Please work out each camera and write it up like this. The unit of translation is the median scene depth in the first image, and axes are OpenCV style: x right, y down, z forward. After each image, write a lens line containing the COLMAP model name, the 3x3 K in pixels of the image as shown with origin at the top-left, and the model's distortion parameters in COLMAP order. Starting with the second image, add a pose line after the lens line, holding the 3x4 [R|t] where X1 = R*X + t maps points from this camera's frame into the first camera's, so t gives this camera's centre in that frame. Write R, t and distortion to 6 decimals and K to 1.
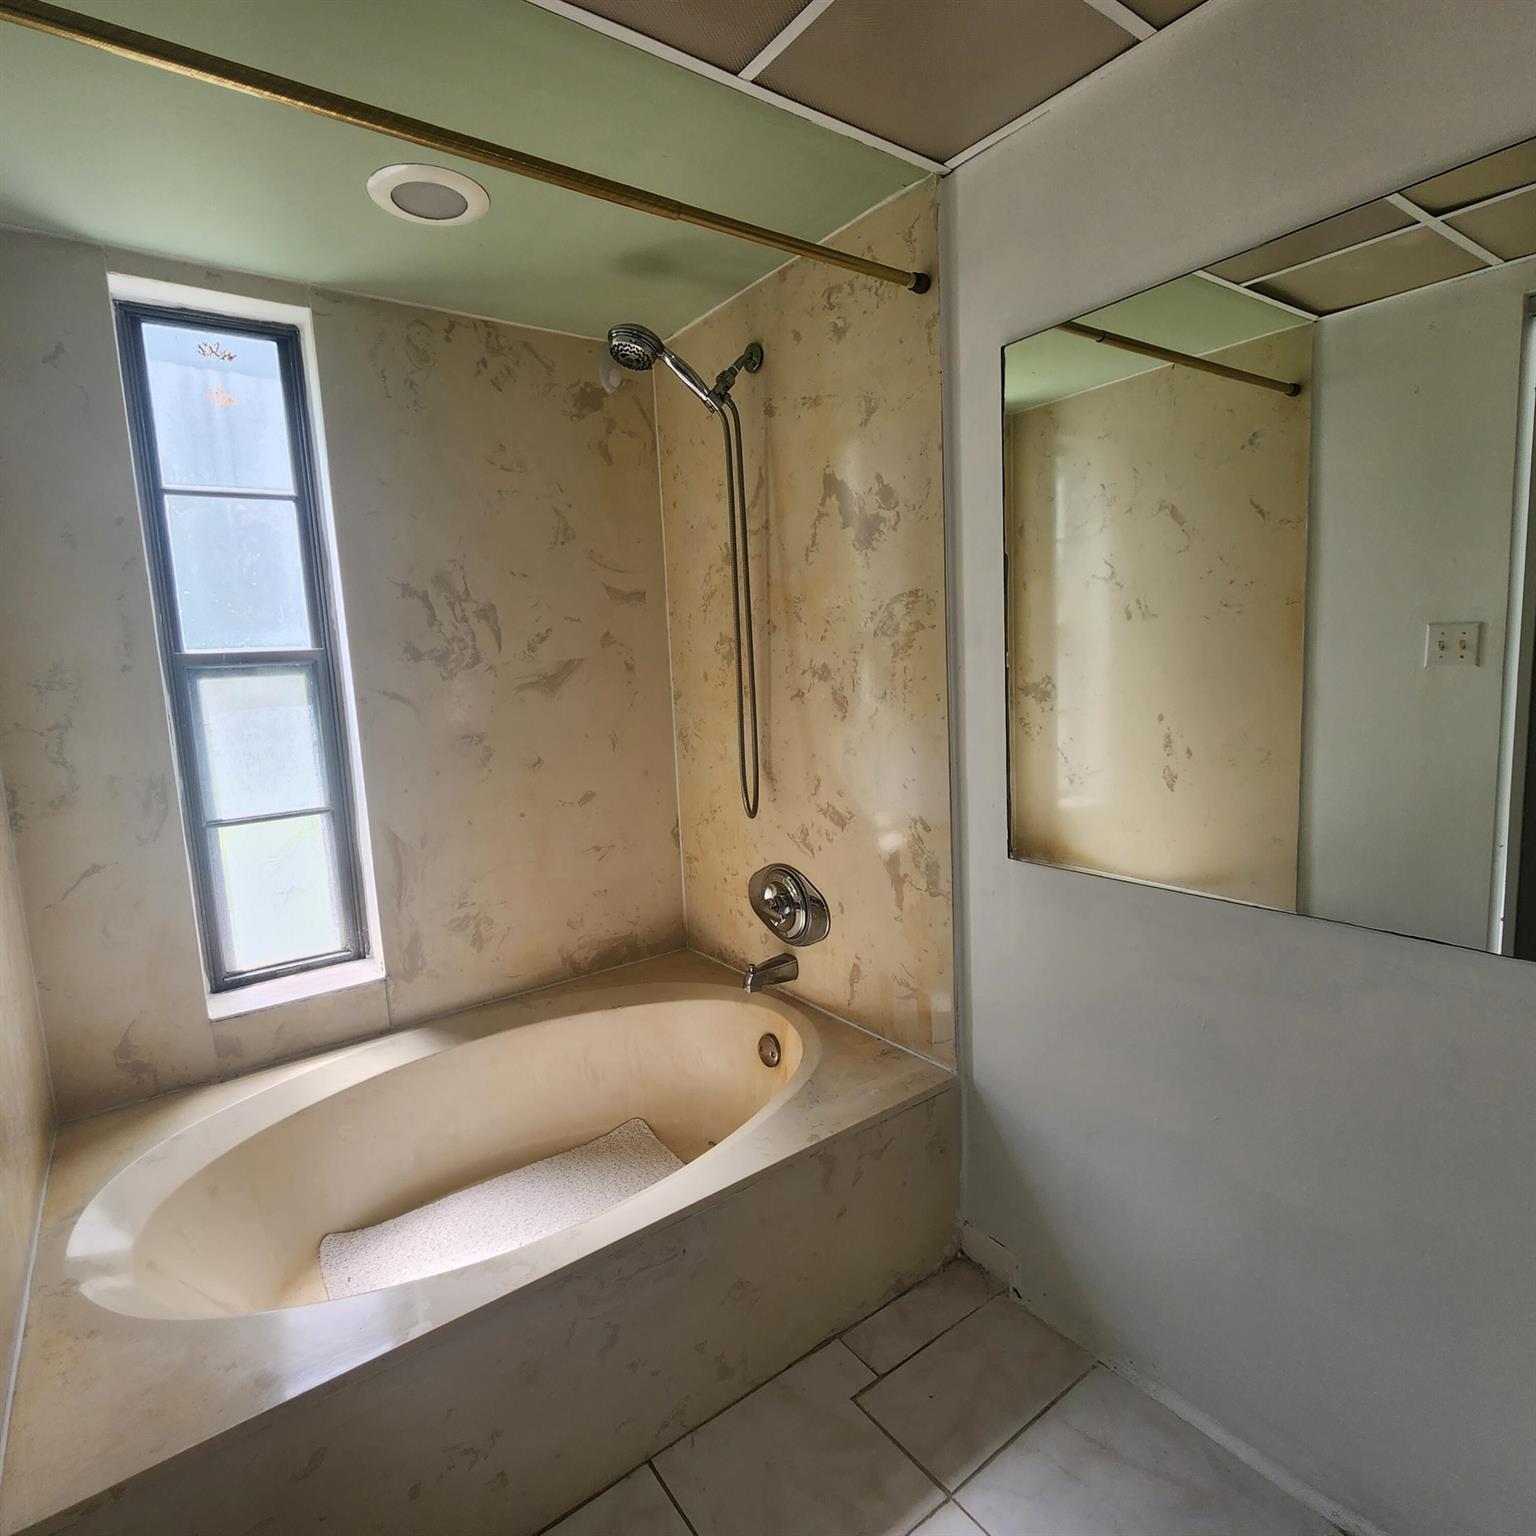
lens RADIAL K [[850.3, 0, 764.0], [0, 850.3, 767.5], [0, 0, 1]] dist [0.000818, -0.001516]
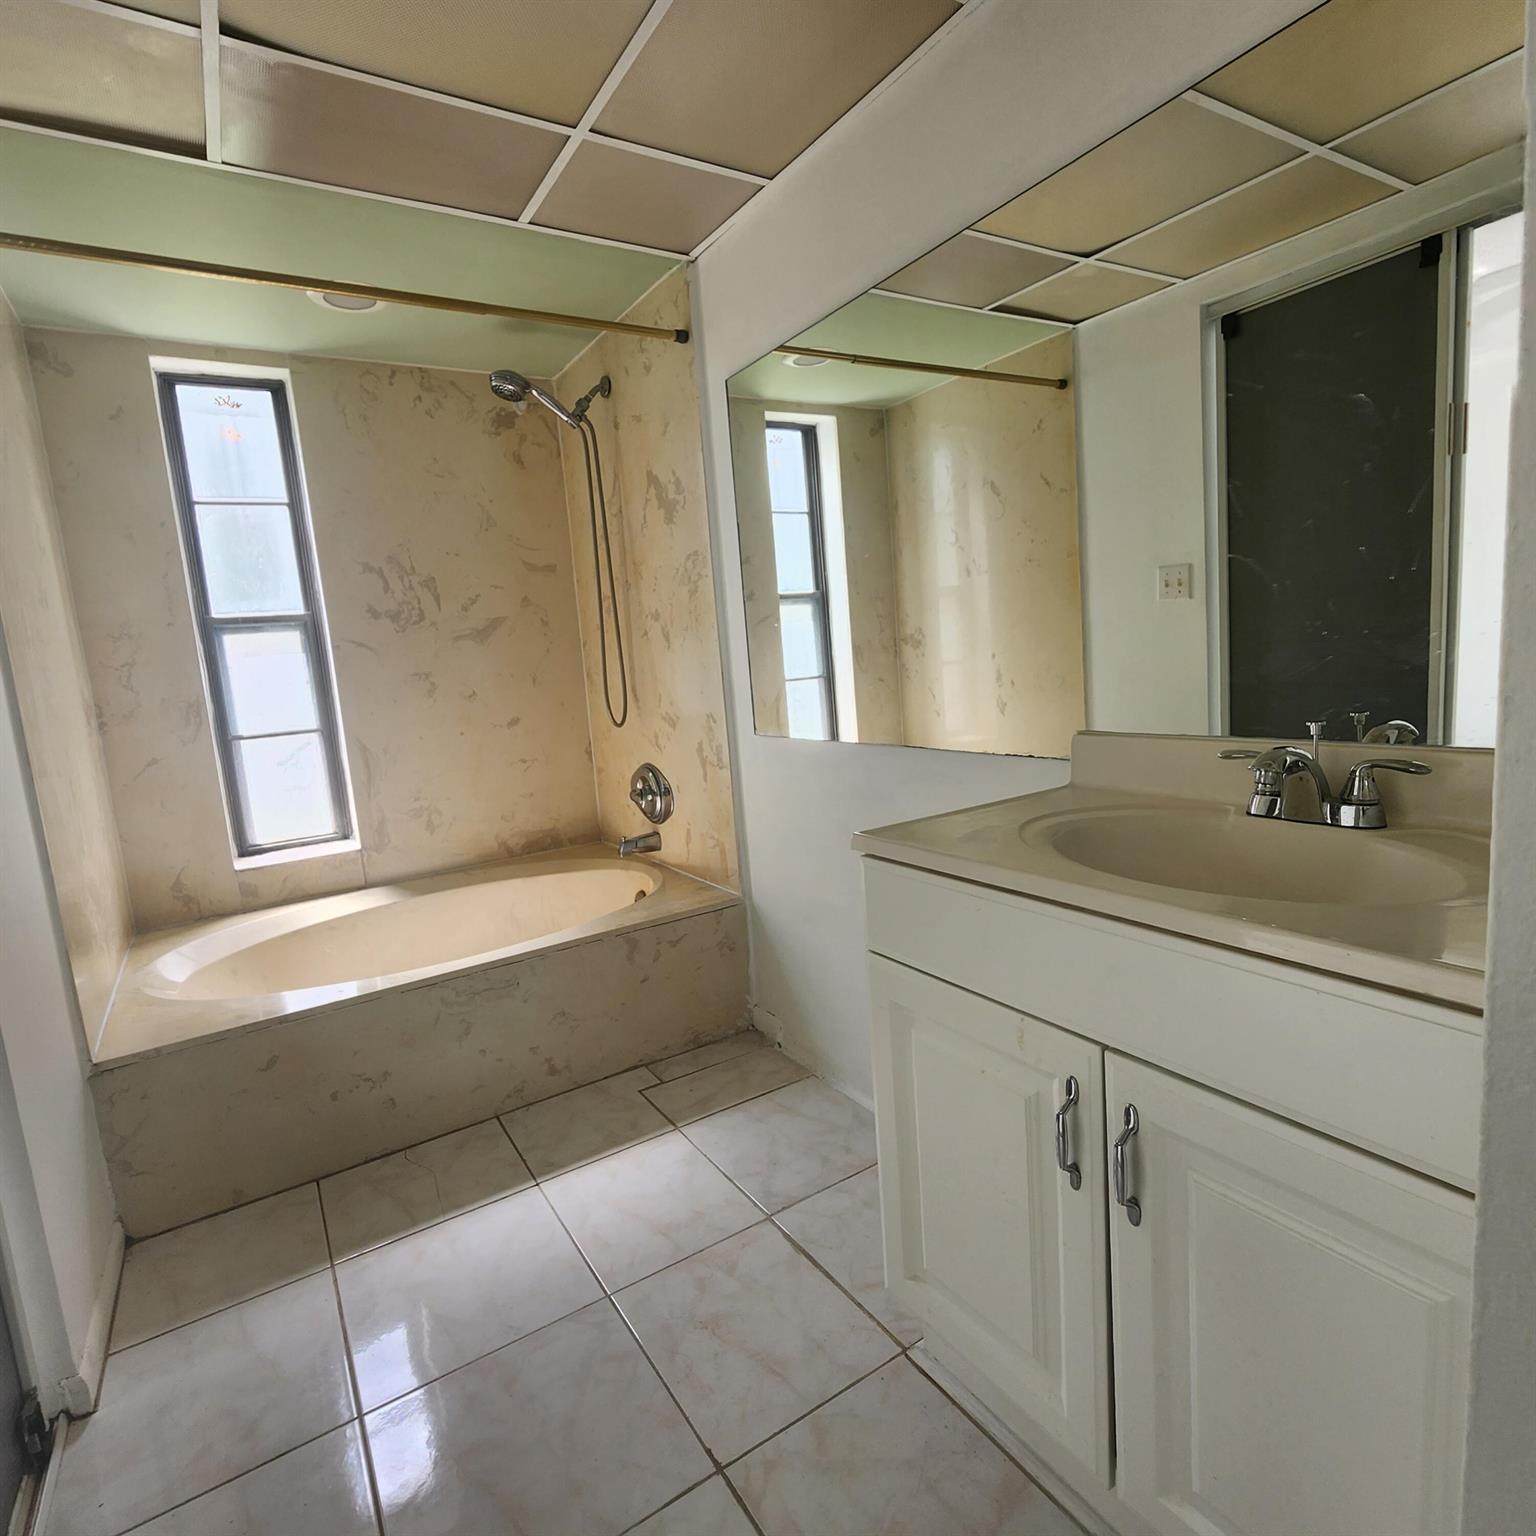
lens RADIAL K [[847.0, 0, 768.0], [0, 847.0, 768.0], [0, 0, 1]] dist [0.001976, -0.001726]
pose [[0.997479, -0.019993, -0.068084, 0.327206], [0.020899, 0.999702, 0.012623, 0.117059], [0.067811, -0.014014, 0.997600, -0.344453]]
